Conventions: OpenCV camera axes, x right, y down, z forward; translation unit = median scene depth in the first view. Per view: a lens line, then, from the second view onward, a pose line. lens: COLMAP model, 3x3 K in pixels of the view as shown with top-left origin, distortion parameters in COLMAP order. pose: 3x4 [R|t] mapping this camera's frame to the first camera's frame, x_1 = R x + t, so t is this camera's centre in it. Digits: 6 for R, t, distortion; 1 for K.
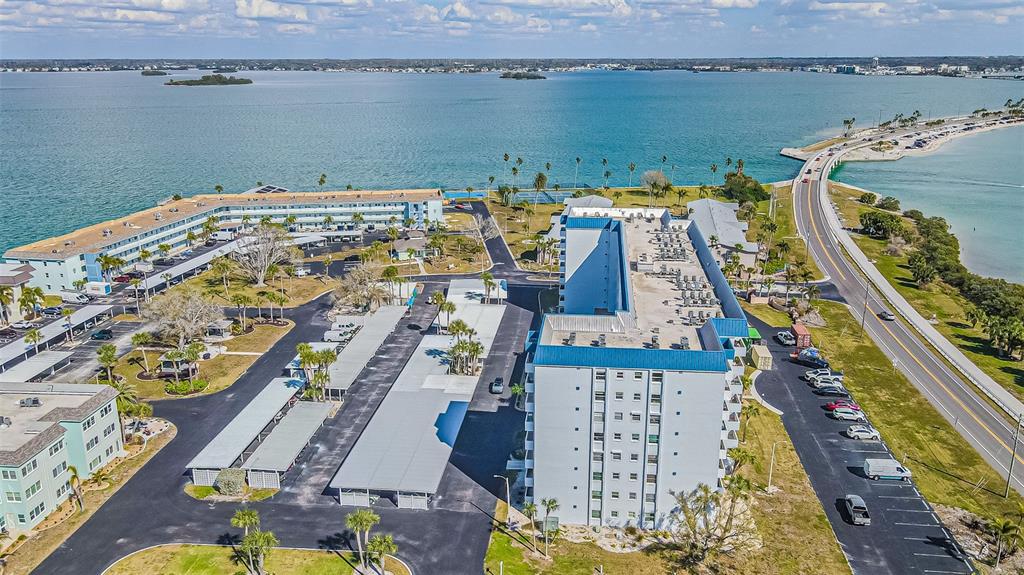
lens RADIAL K [[788.3, 0, 512.0], [0, 788.3, 287.5], [0, 0, 1]] dist [0.010545, 0.009587]
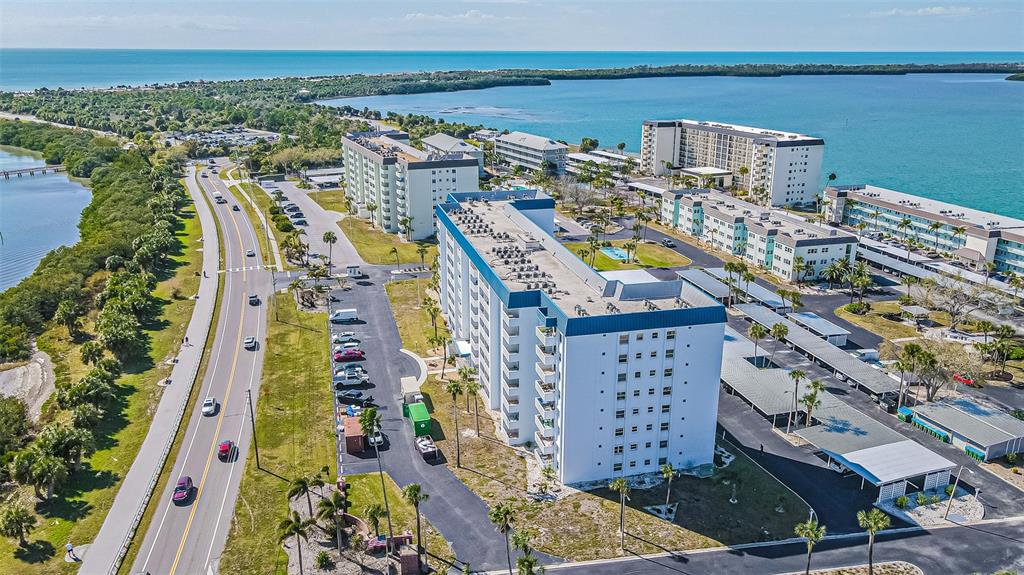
lens RADIAL K [[781.0, 0, 518.2], [0, 781.0, 289.2], [0, 0, 1]] dist [-0.001145, 0.025869]
pose [[-0.933943, 0.105862, -0.341384, 0.303454], [-0.100401, 0.838971, 0.534834, -0.299378], [0.343030, 0.533780, -0.772923, 1.025078]]
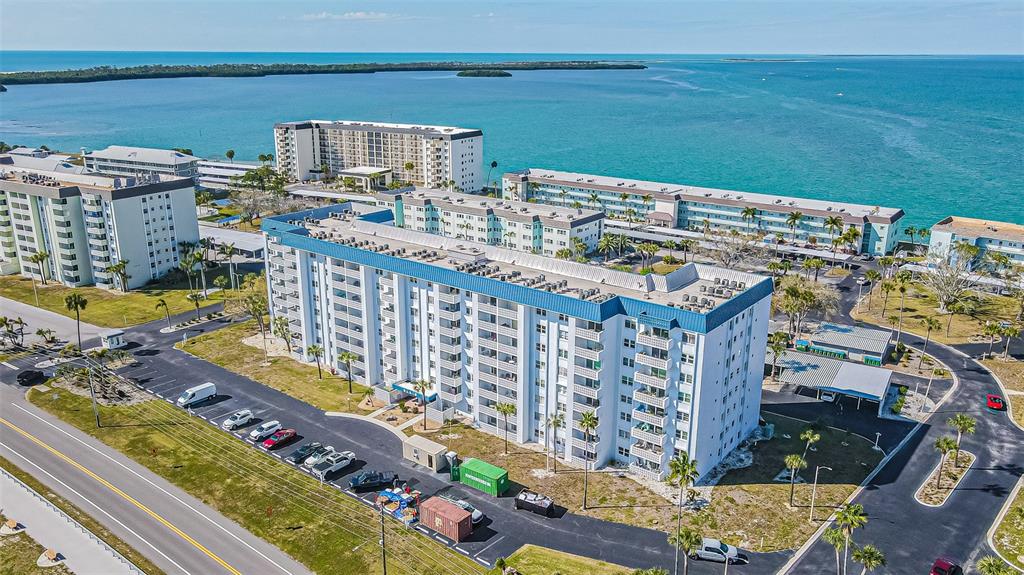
lens RADIAL K [[781.0, 0, 518.2], [0, 781.0, 289.2], [0, 0, 1]] dist [-0.001145, 0.025869]
pose [[-0.520496, 0.251357, -0.816029, 0.509203], [-0.241217, 0.873476, 0.422910, -0.227849], [0.819084, 0.416964, -0.394010, 0.801386]]
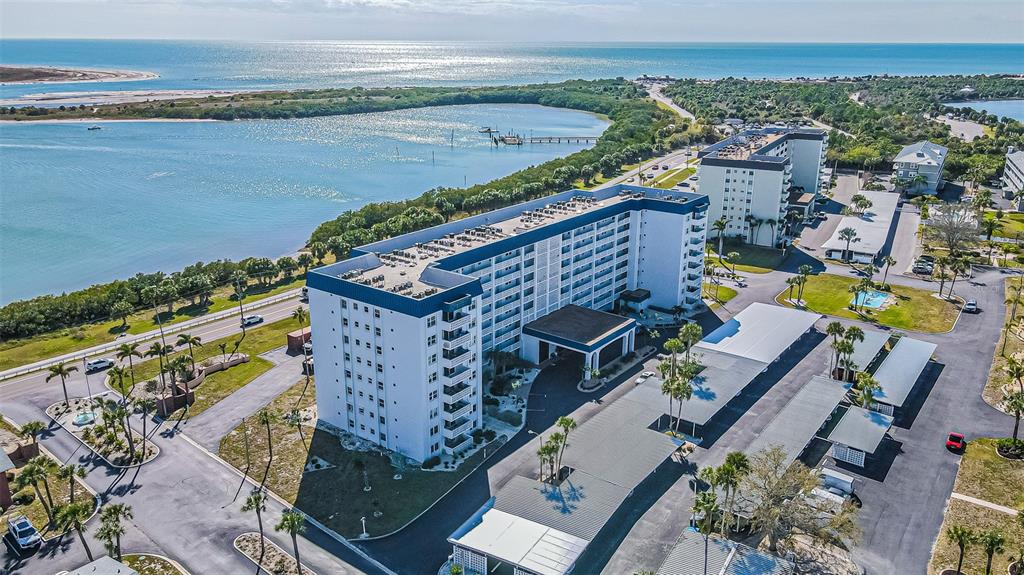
lens RADIAL K [[788.3, 0, 512.0], [0, 788.3, 287.5], [0, 0, 1]] dist [0.010545, 0.009587]
pose [[-0.862258, -0.153714, 0.482580, -0.189271], [0.139696, 0.843687, 0.518341, -0.290763], [-0.486822, 0.514358, -0.706002, 1.006683]]
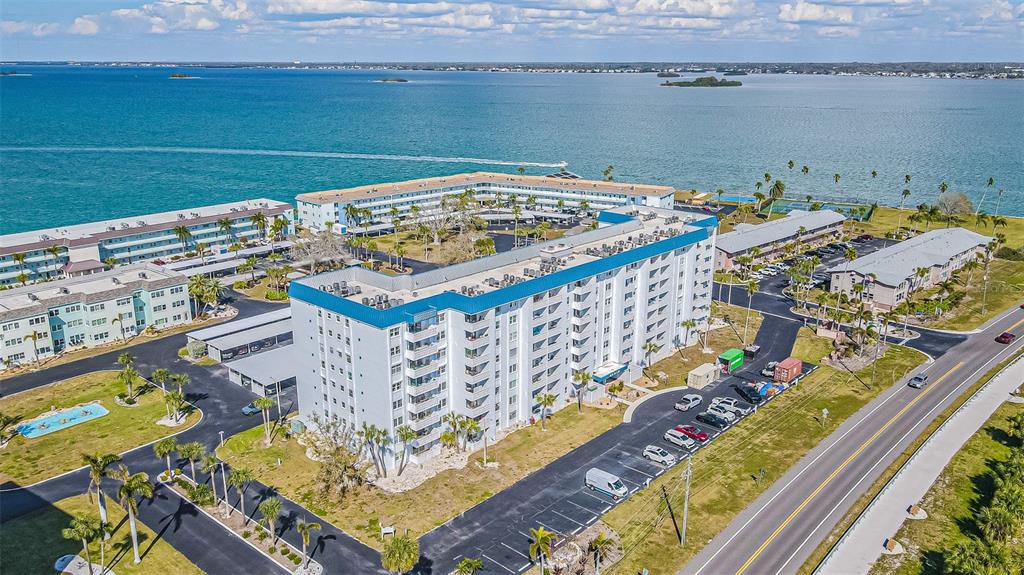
lens RADIAL K [[781.0, 0, 518.2], [0, 781.0, 289.2], [0, 0, 1]] dist [-0.001145, 0.025869]
pose [[0.811627, 0.168688, -0.559290, 0.397649], [-0.168254, 0.984333, 0.052719, -0.015840], [0.559421, 0.051315, 0.827294, 0.063620]]
